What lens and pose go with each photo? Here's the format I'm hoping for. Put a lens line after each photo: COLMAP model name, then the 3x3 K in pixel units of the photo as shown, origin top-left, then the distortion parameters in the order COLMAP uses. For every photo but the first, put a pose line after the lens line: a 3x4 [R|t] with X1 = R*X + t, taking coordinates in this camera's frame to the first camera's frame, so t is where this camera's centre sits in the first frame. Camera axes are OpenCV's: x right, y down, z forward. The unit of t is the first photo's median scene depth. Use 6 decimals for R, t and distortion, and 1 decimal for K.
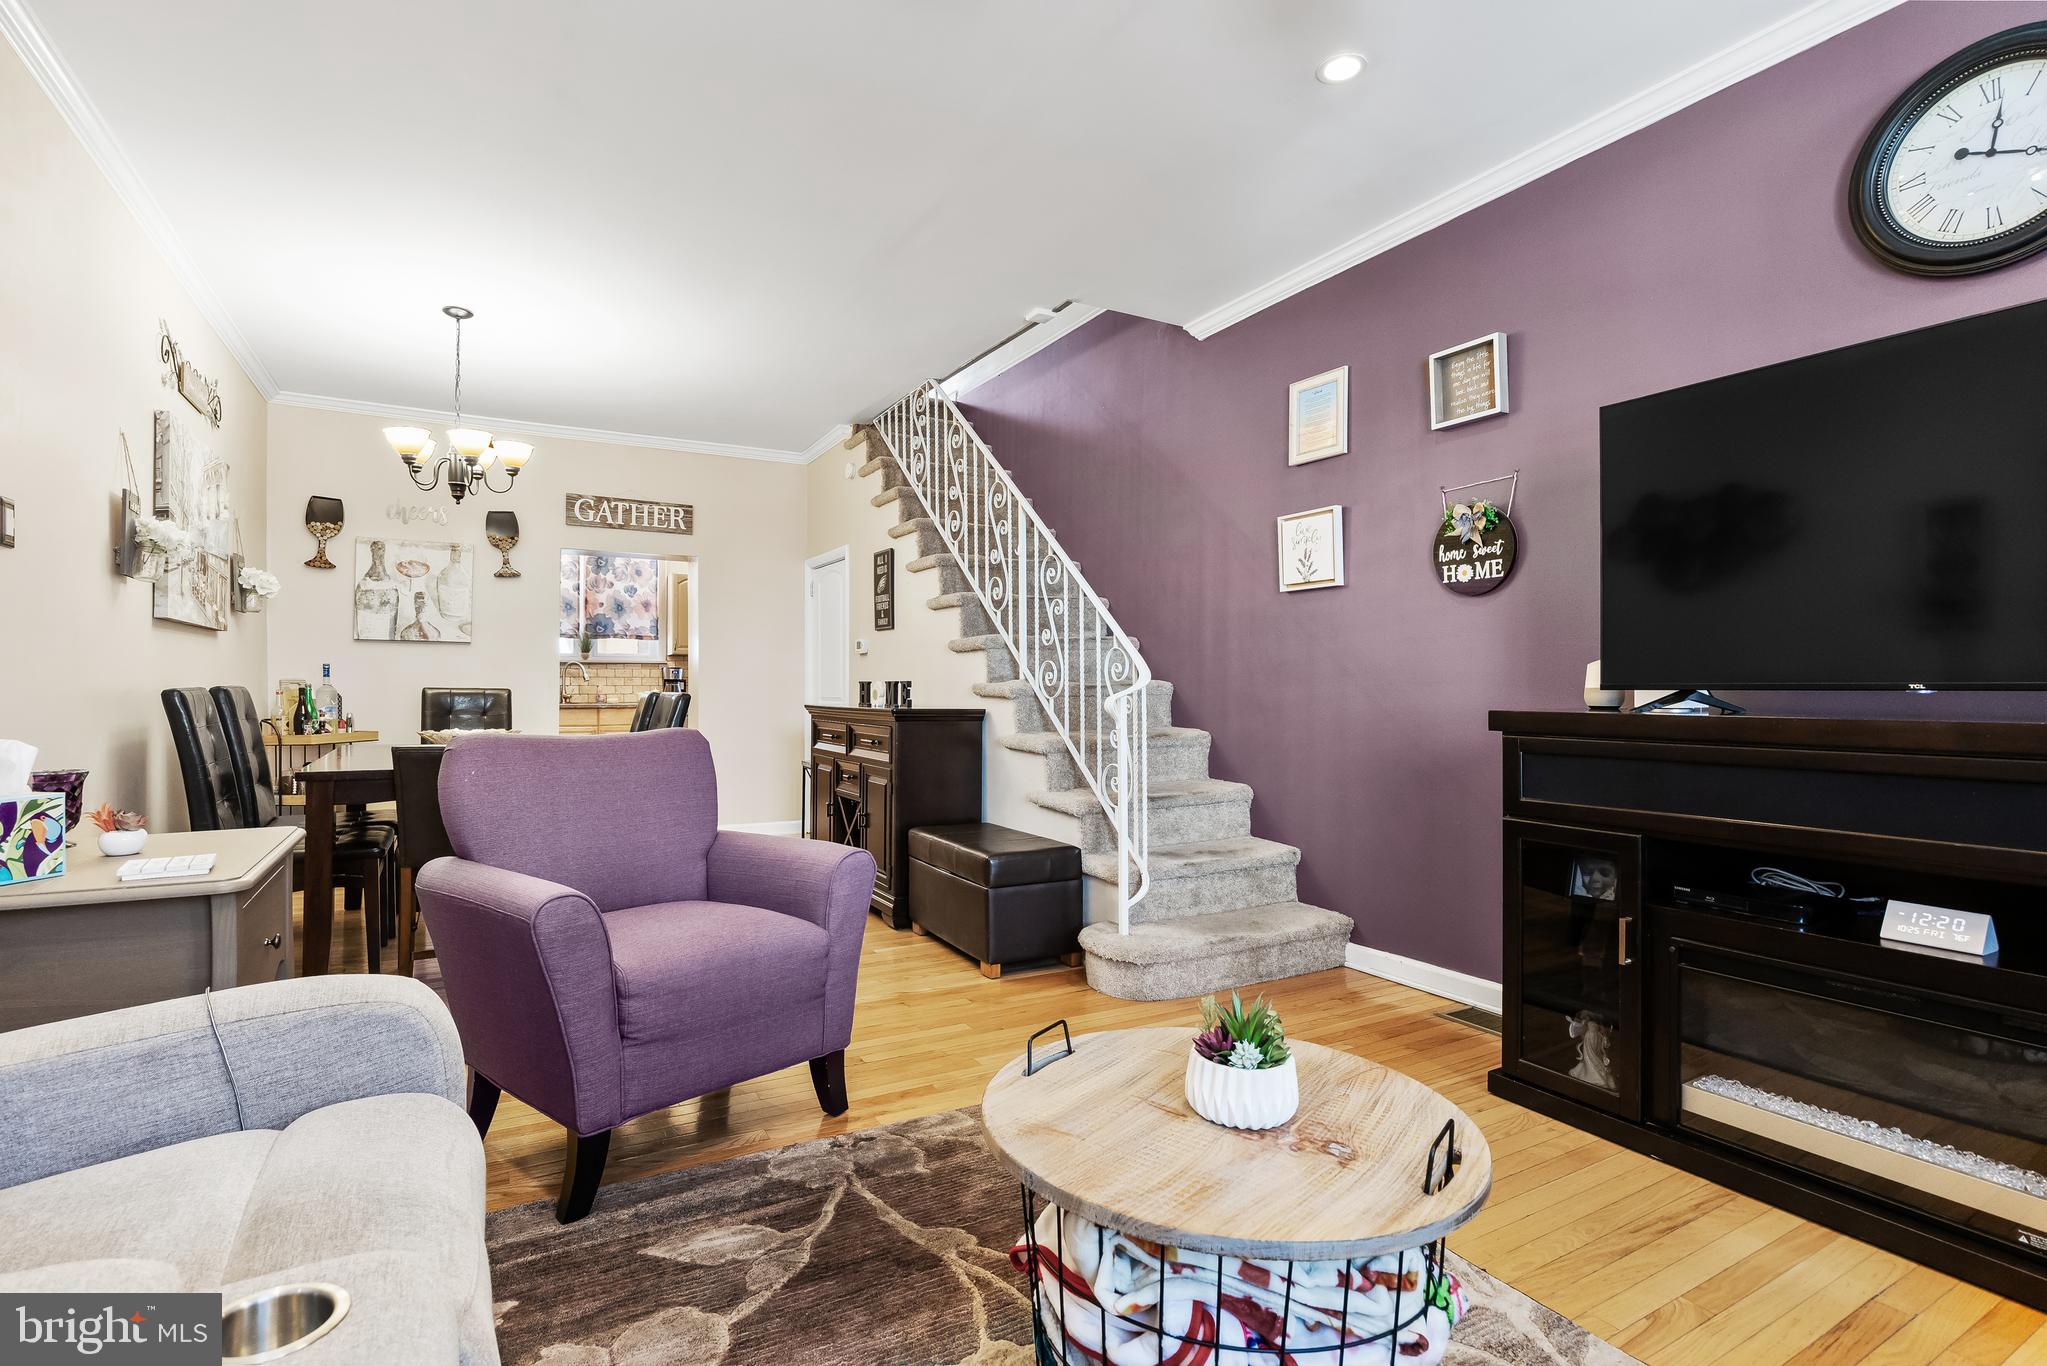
lens RADIAL K [[967.3, 0, 1015.3], [0, 967.3, 674.6], [0, 0, 1]] dist [-0.008615, -0.000933]
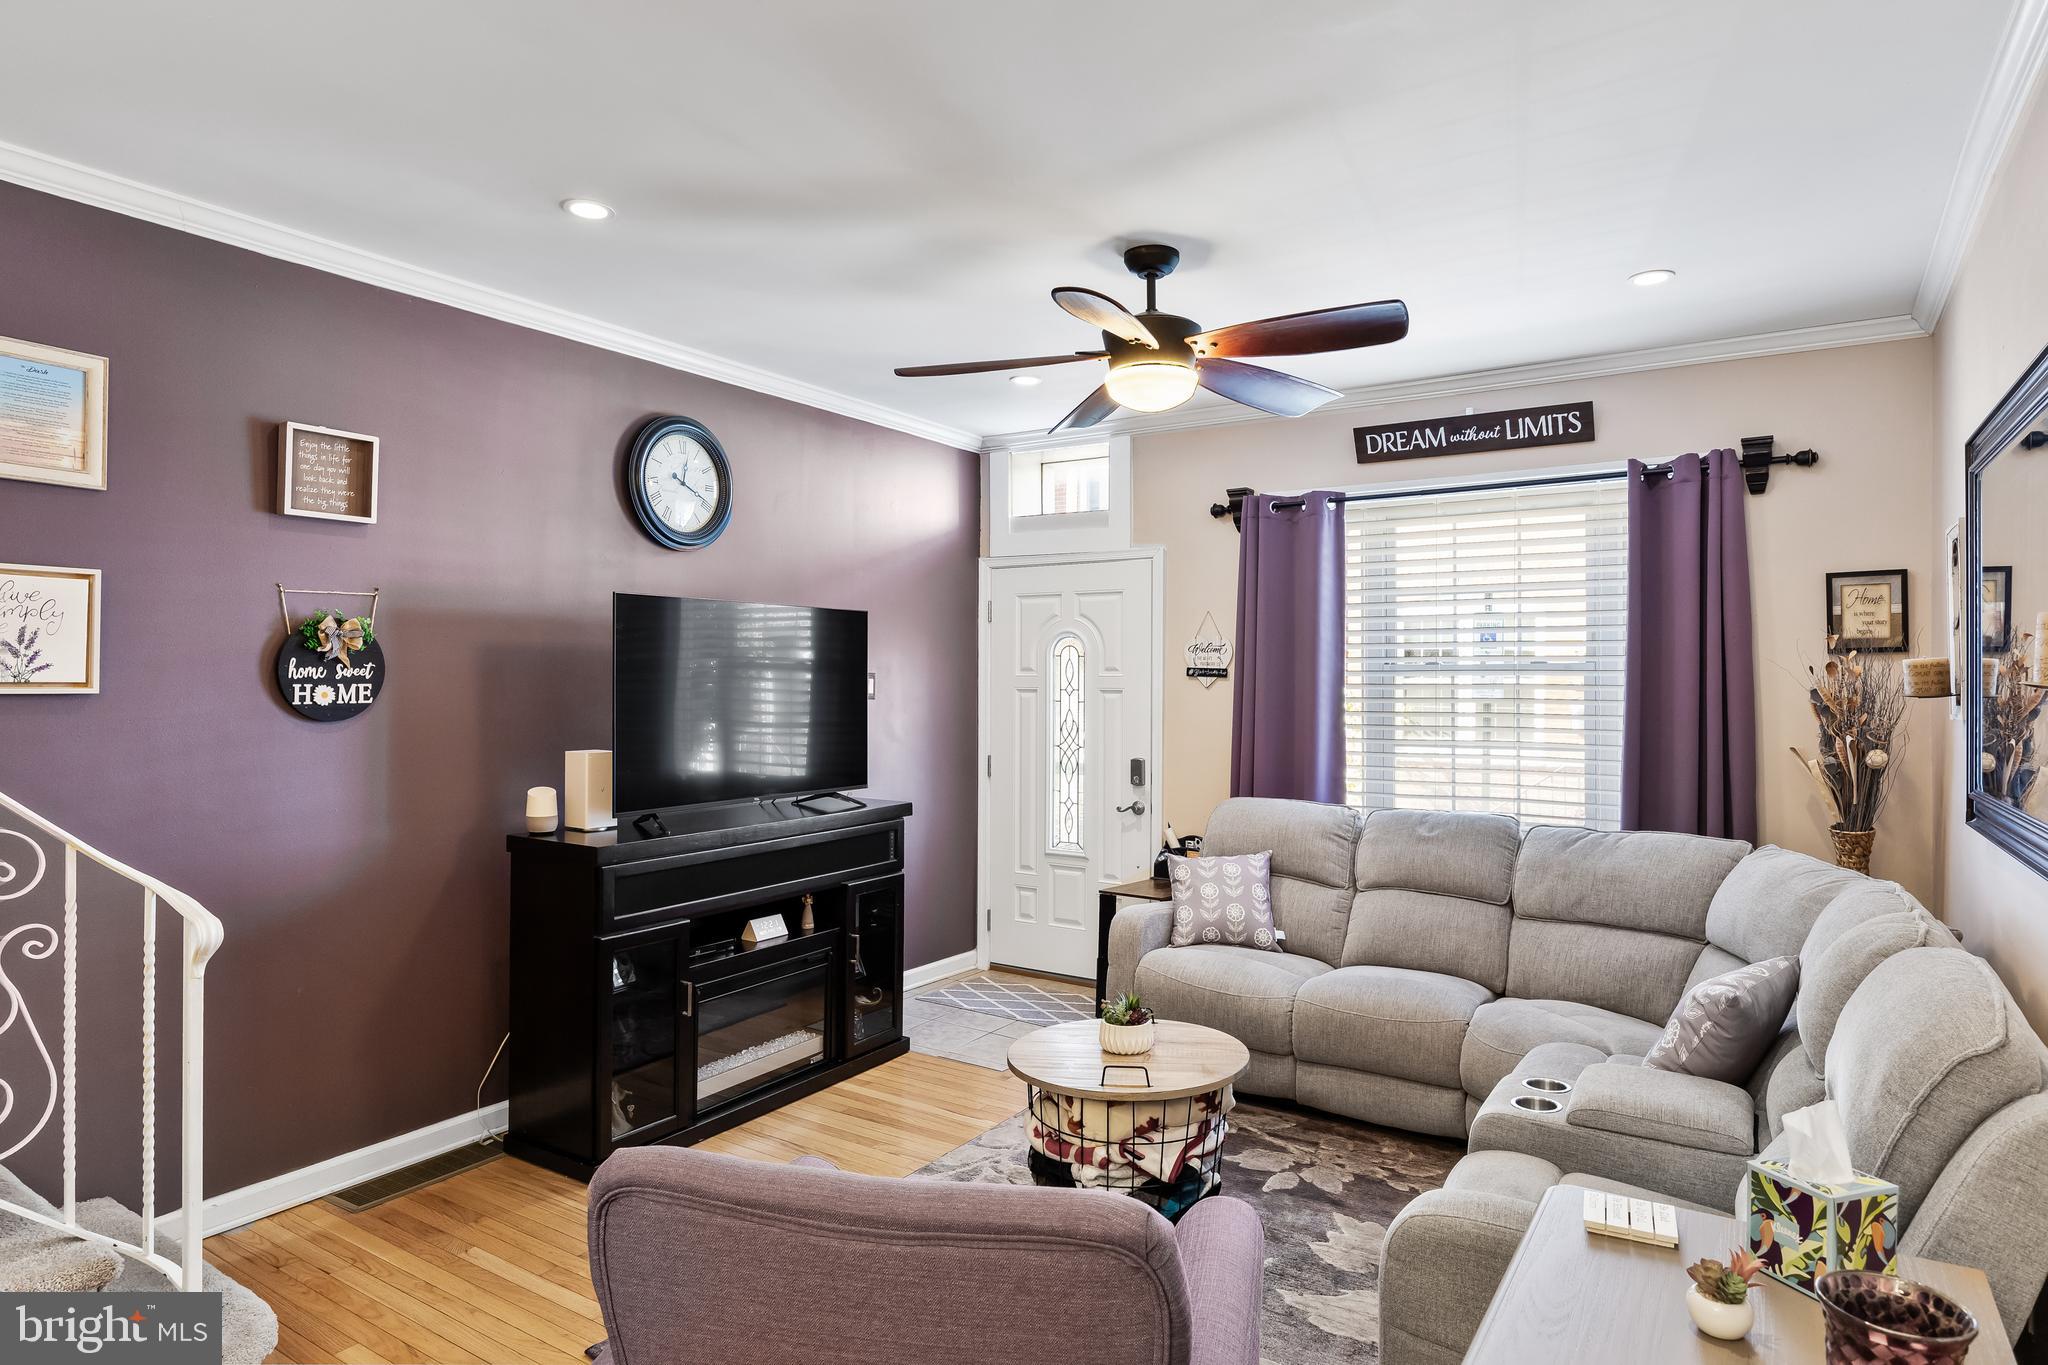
lens RADIAL K [[1174.5, 0, 976.7], [0, 1174.5, 679.2], [0, 0, 1]] dist [-0.004483, 0.002025]
pose [[-0.448387, -0.000256, 0.893840, -0.462637], [-0.015304, 0.999856, -0.007391, -0.076717], [-0.893709, -0.016994, -0.448326, 0.604173]]
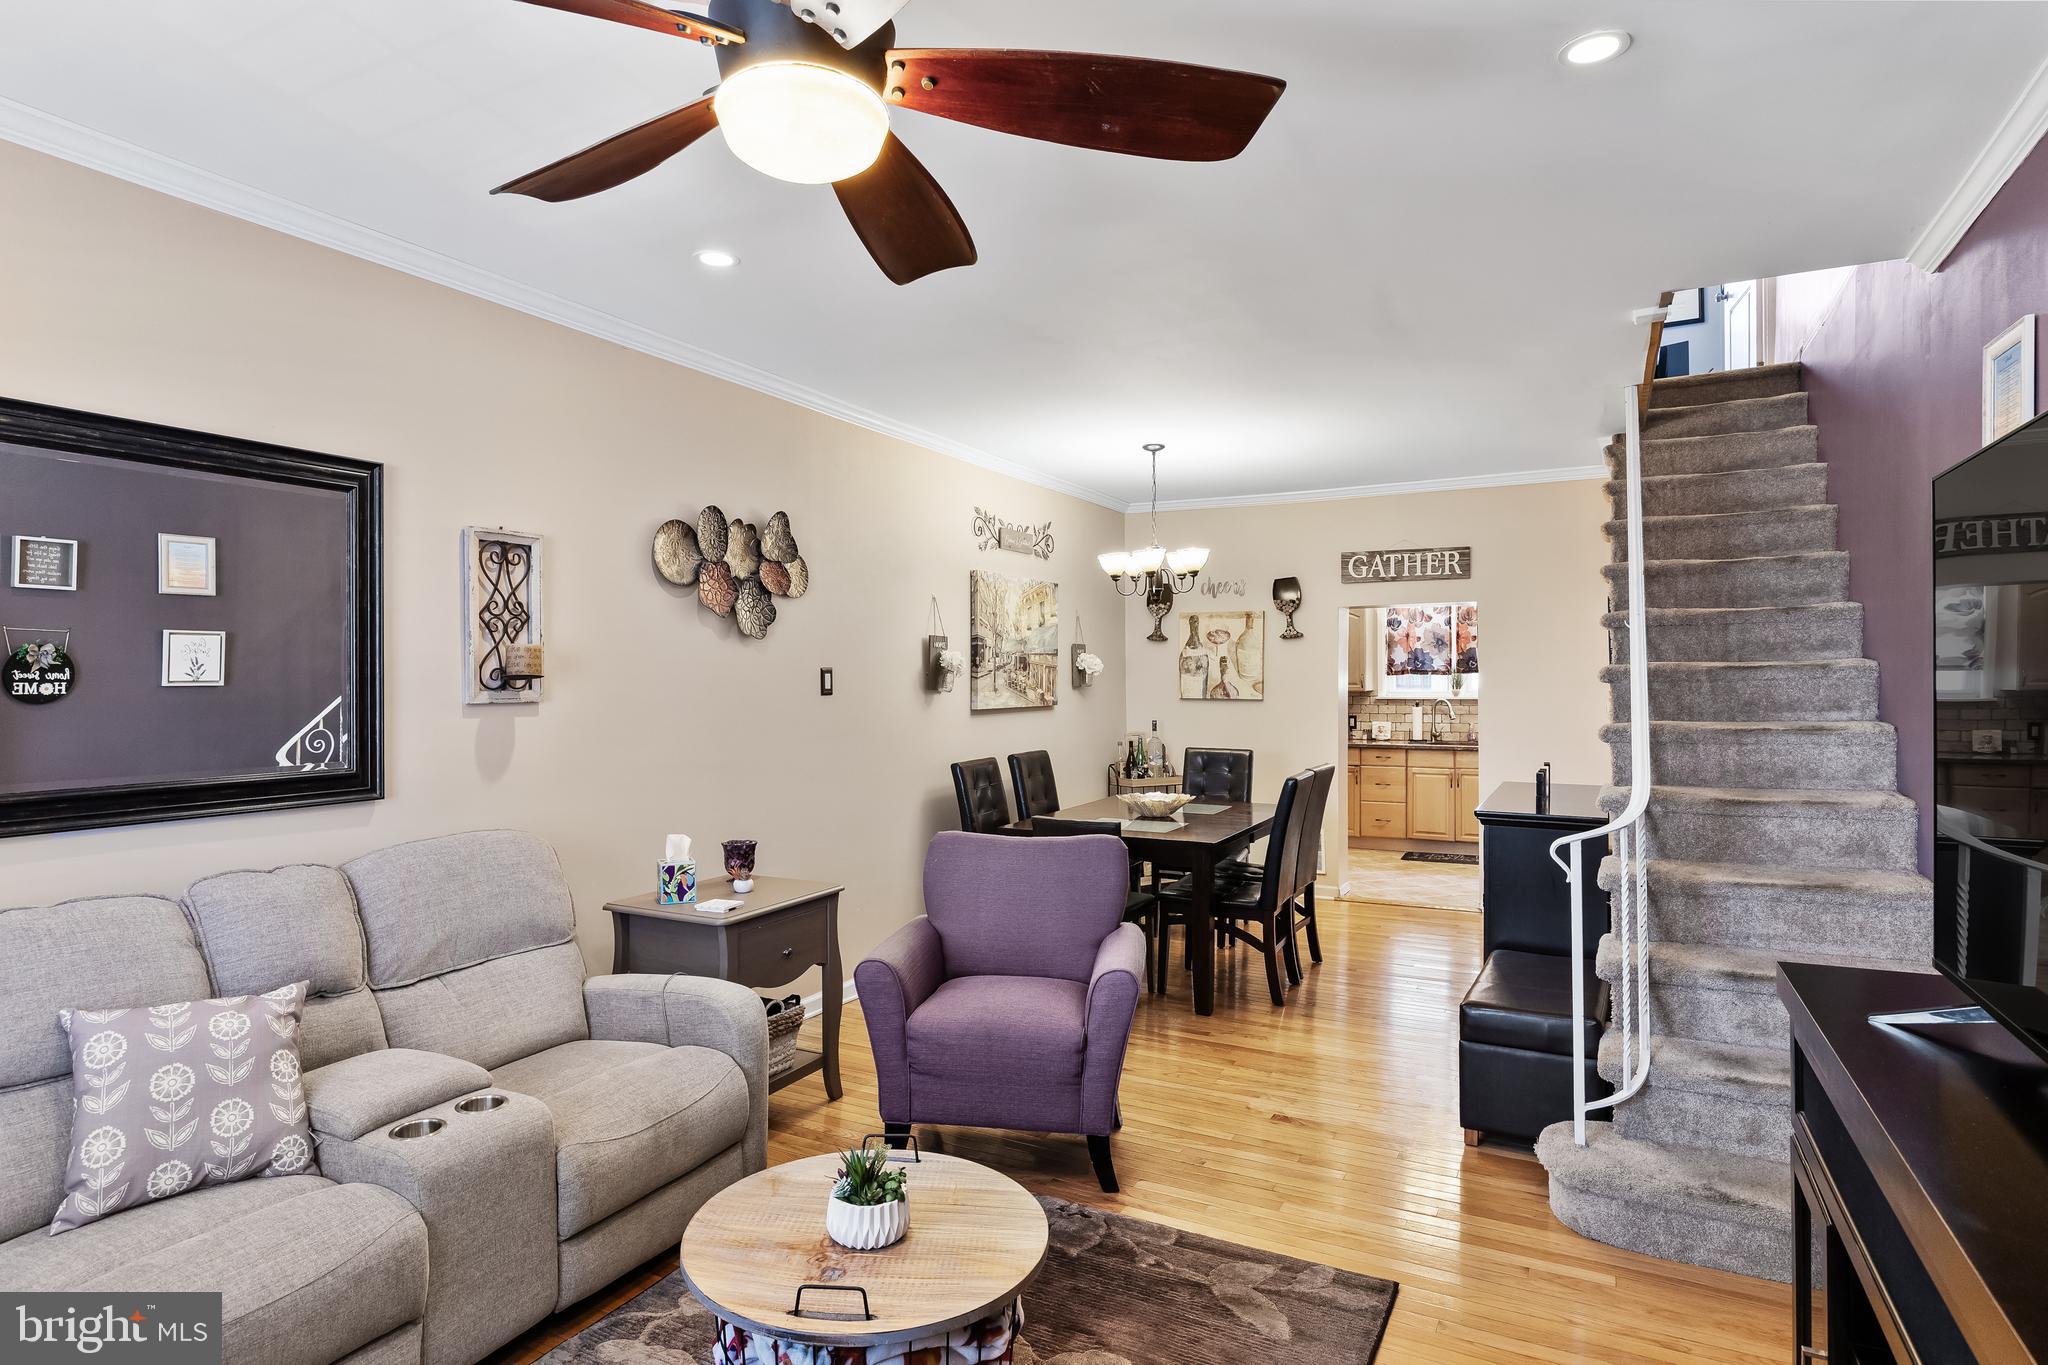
lens RADIAL K [[1108.9, 0, 1020.4], [0, 1108.9, 675.5], [0, 0, 1]] dist [-0.000542, -0.000202]
pose [[0.542329, -0.004533, -0.840154, 0.407017], [0.015038, 0.999878, 0.004312, -0.081184], [0.840032, -0.014973, 0.542331, 0.087179]]
